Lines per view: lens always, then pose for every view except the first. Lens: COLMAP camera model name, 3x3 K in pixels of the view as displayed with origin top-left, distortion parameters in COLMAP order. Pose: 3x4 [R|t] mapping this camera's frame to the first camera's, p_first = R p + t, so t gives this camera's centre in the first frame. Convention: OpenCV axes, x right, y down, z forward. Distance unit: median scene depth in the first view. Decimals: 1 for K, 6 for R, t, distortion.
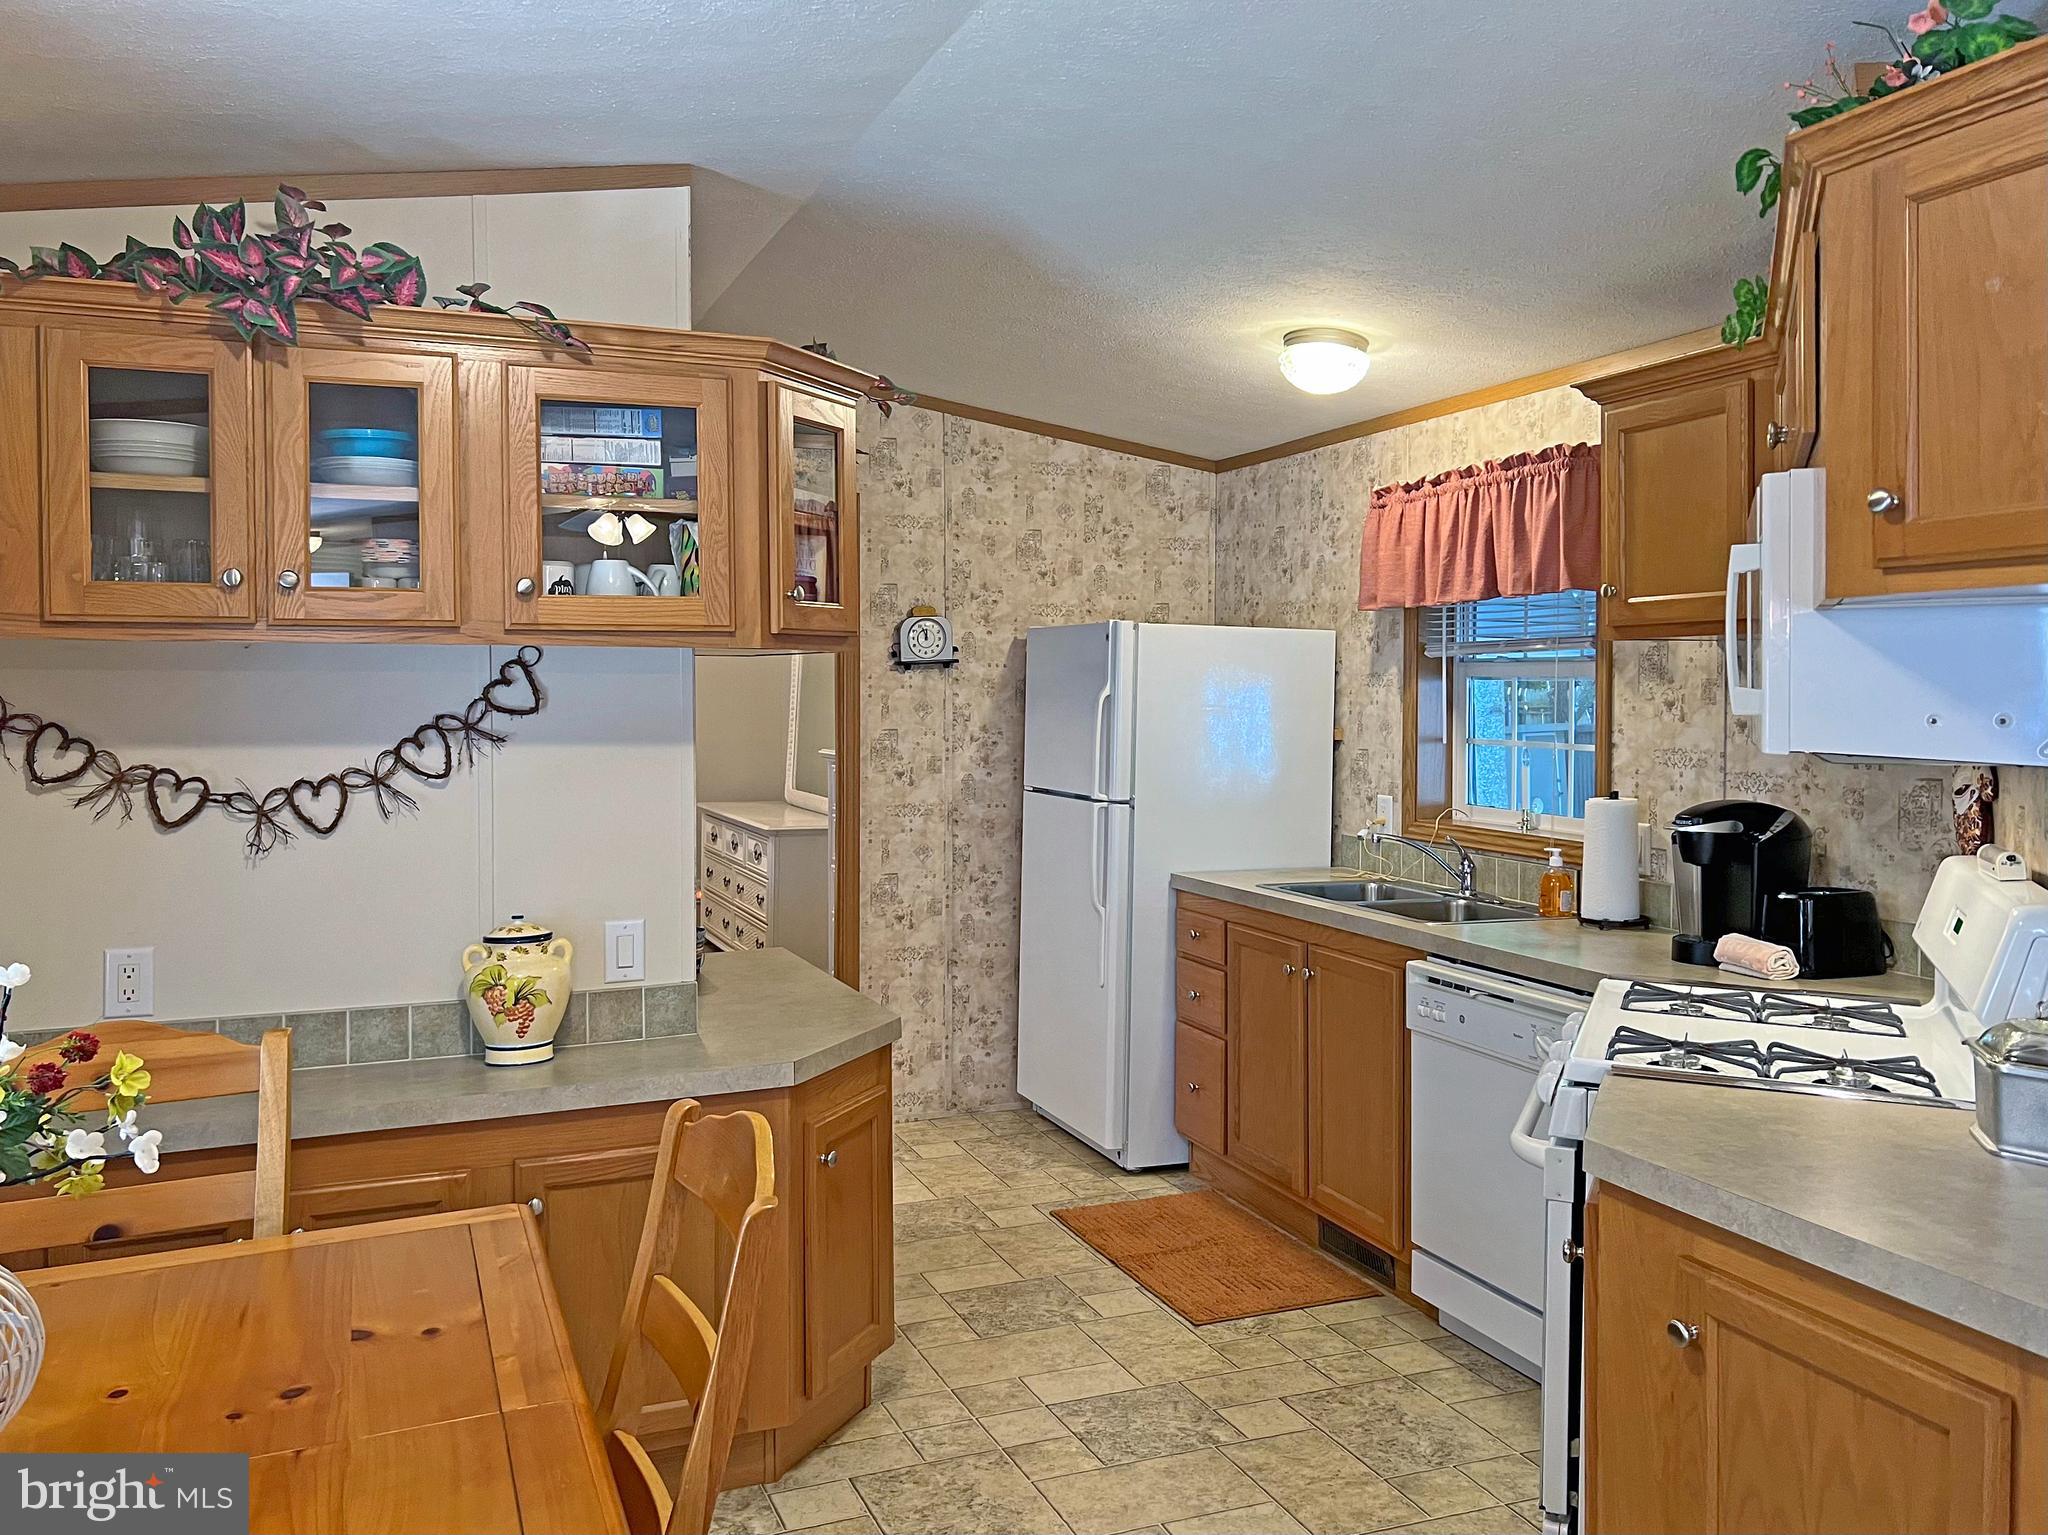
lens RADIAL K [[1581.2, 0, 1032.0], [0, 1581.2, 768.6], [0, 0, 1]] dist [0.074407, -0.006538]
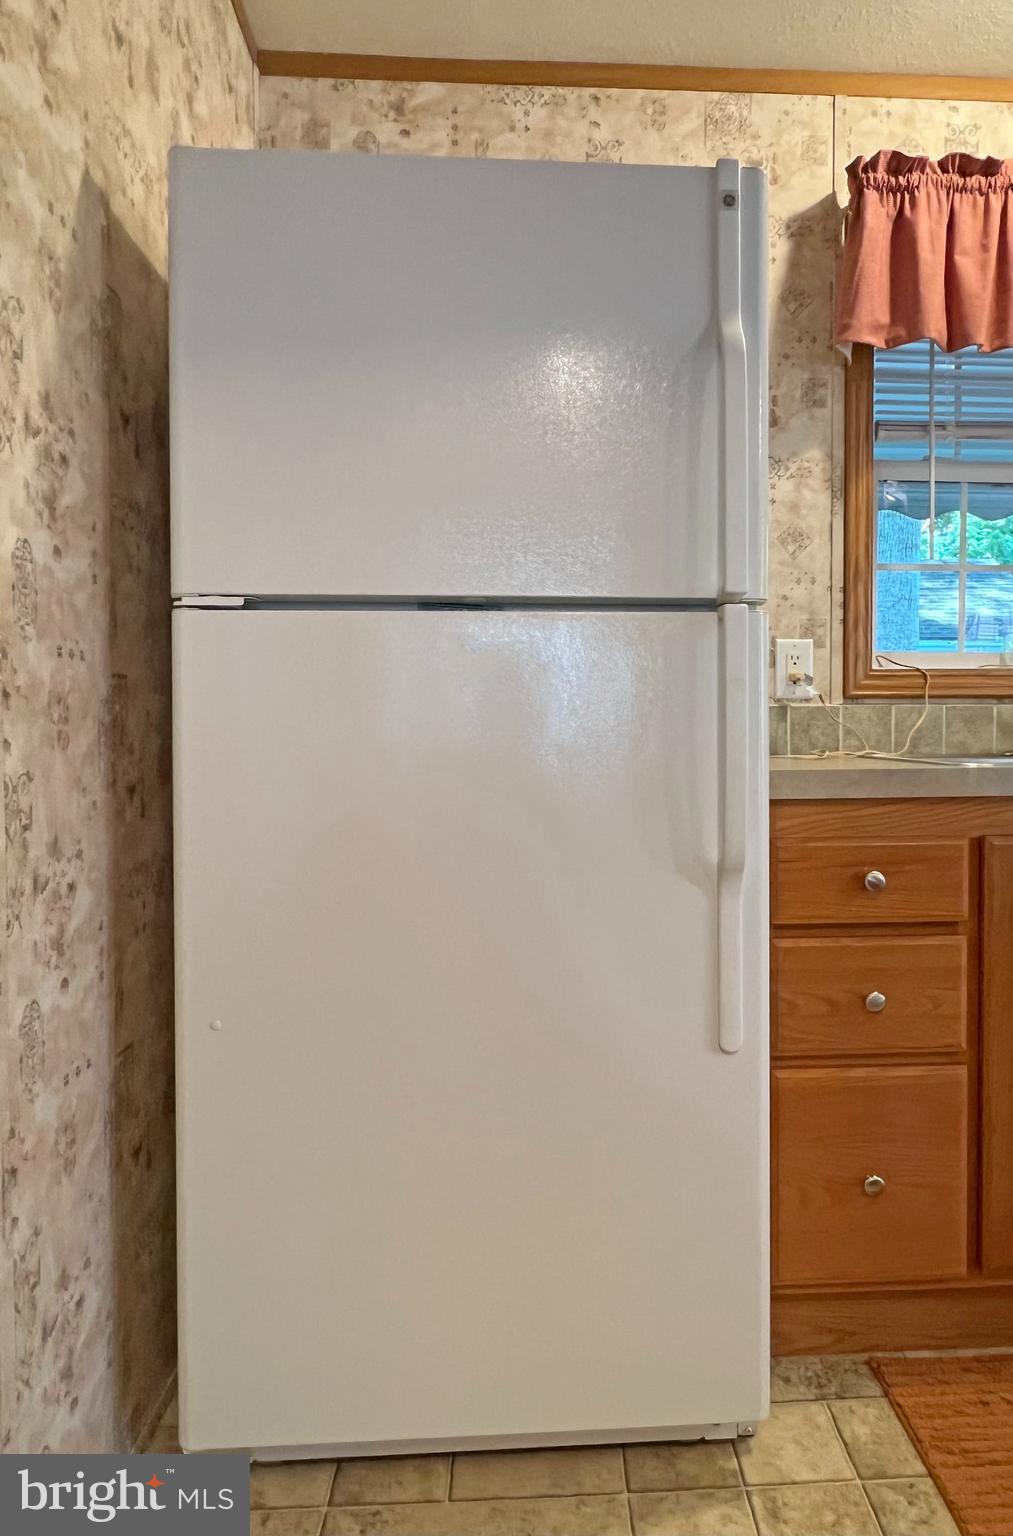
lens RADIAL K [[1046.4, 0, 593.6], [0, 1046.4, 754.9], [0, 0, 1]] dist [0.011661, -0.004282]
pose [[0.309938, -0.024720, 0.950436, -0.234517], [0.057036, 0.998345, 0.007366, 0.058945], [-0.949045, 0.051926, 0.310834, 0.962872]]
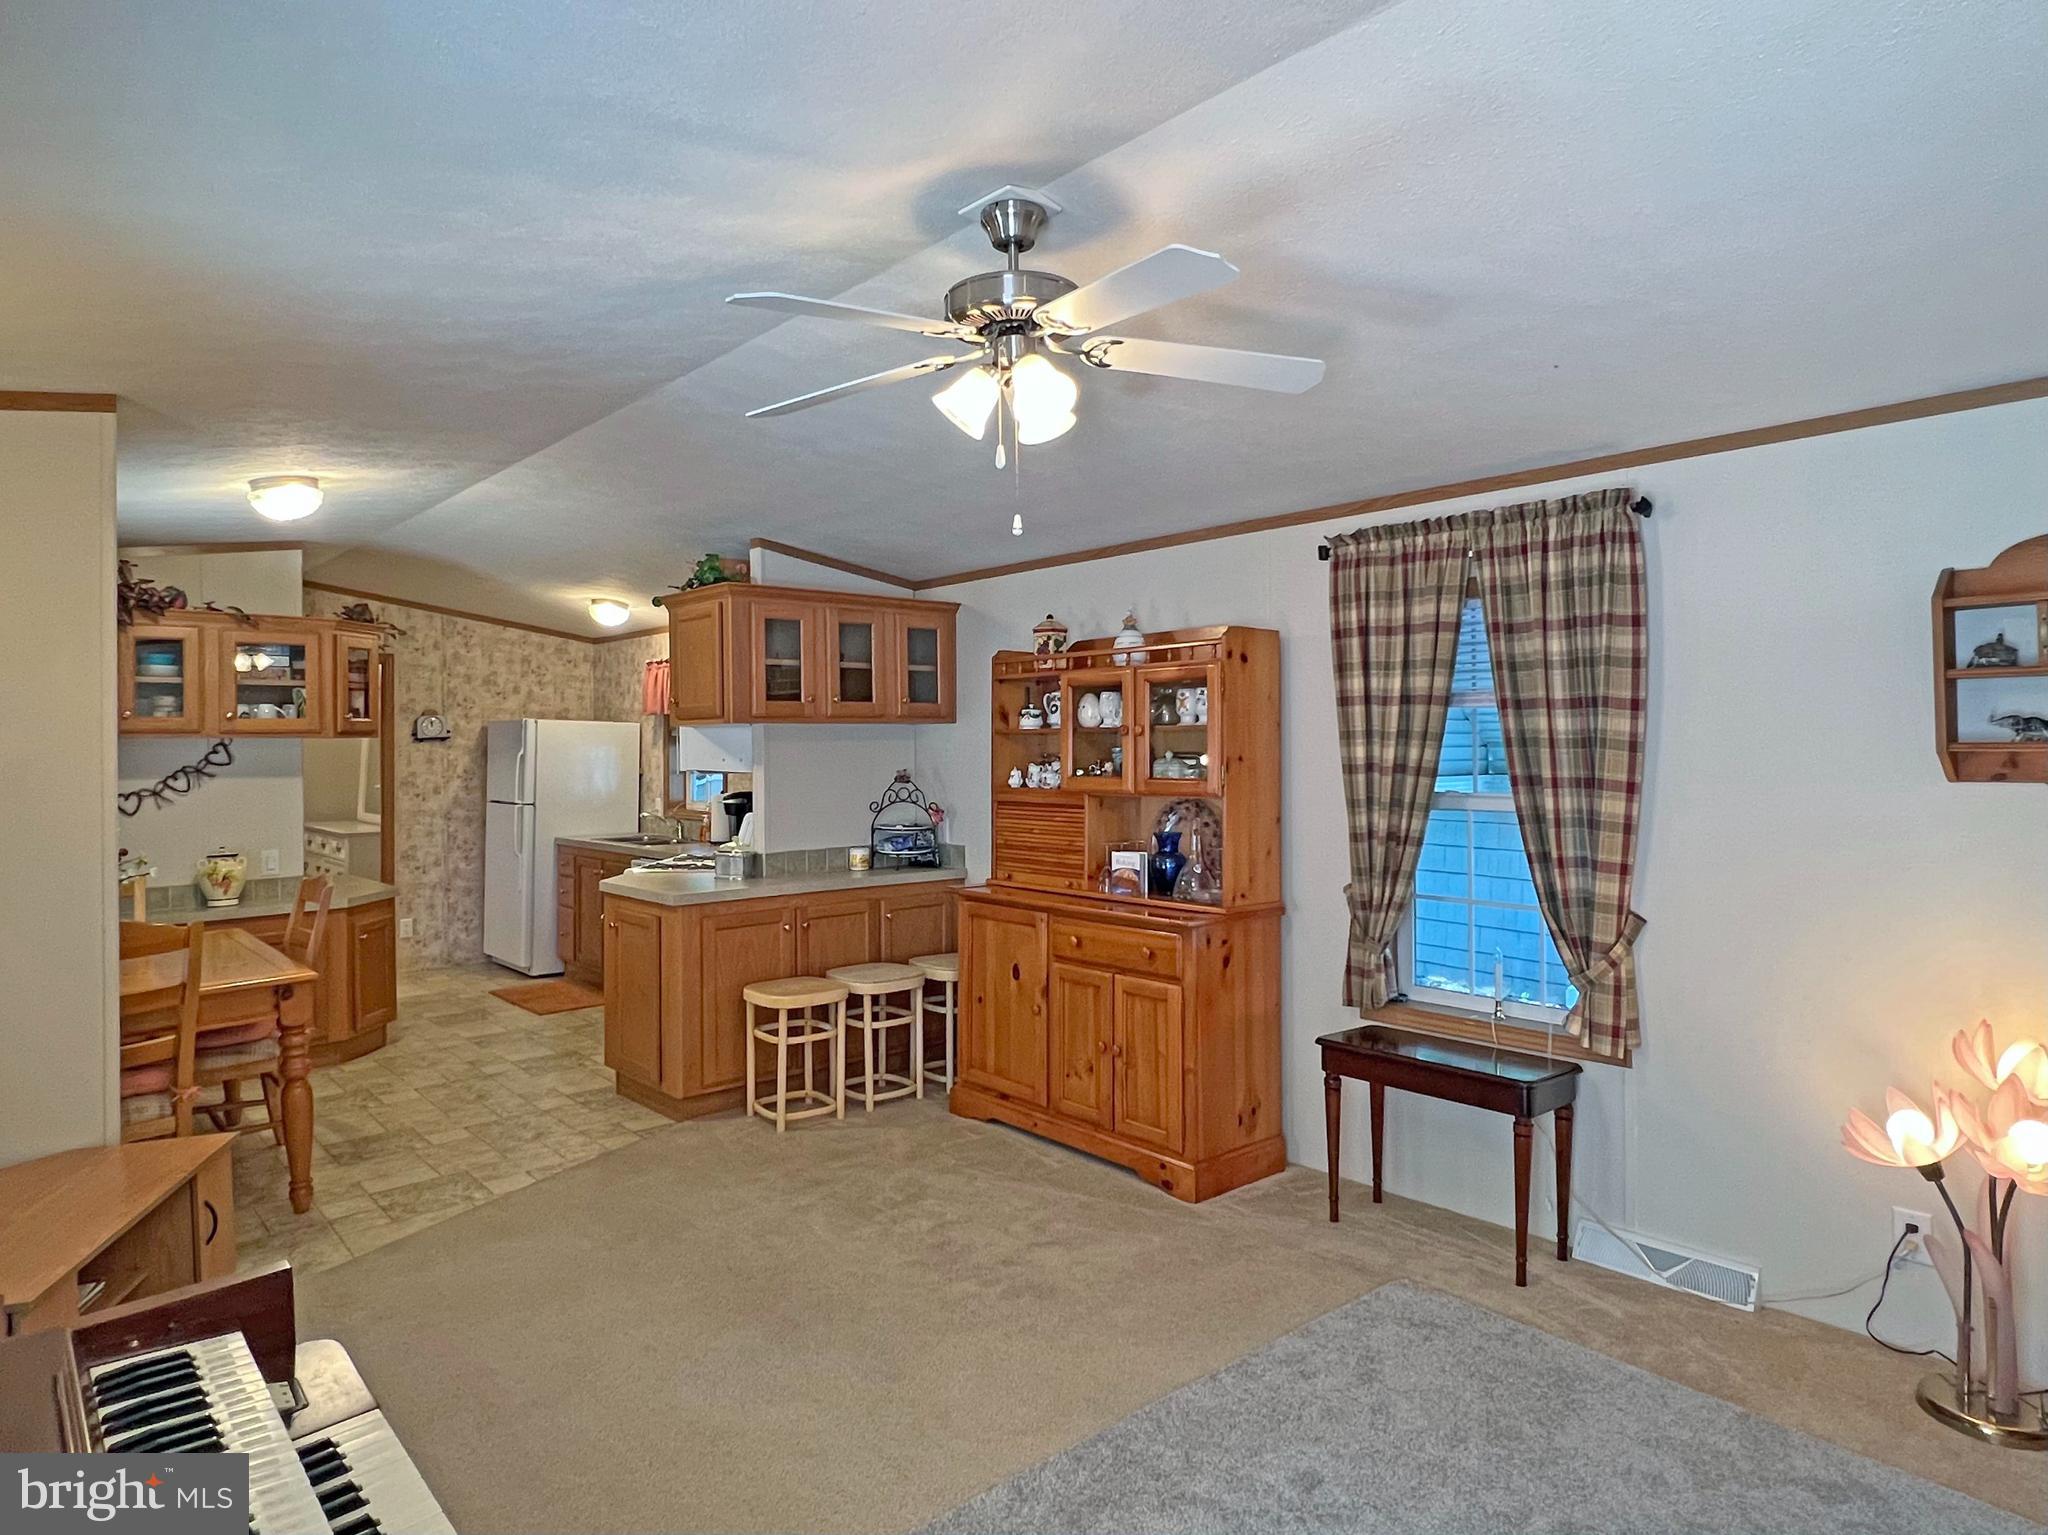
lens RADIAL K [[1219.6, 0, 1037.4], [0, 1219.6, 748.8], [0, 0, 1]] dist [0.000313, 0.001517]
pose [[0.941734, -0.009449, 0.336226, 0.148241], [0.025221, 0.998775, -0.042572, 0.033554], [-0.335411, 0.048572, 0.940819, -0.769769]]
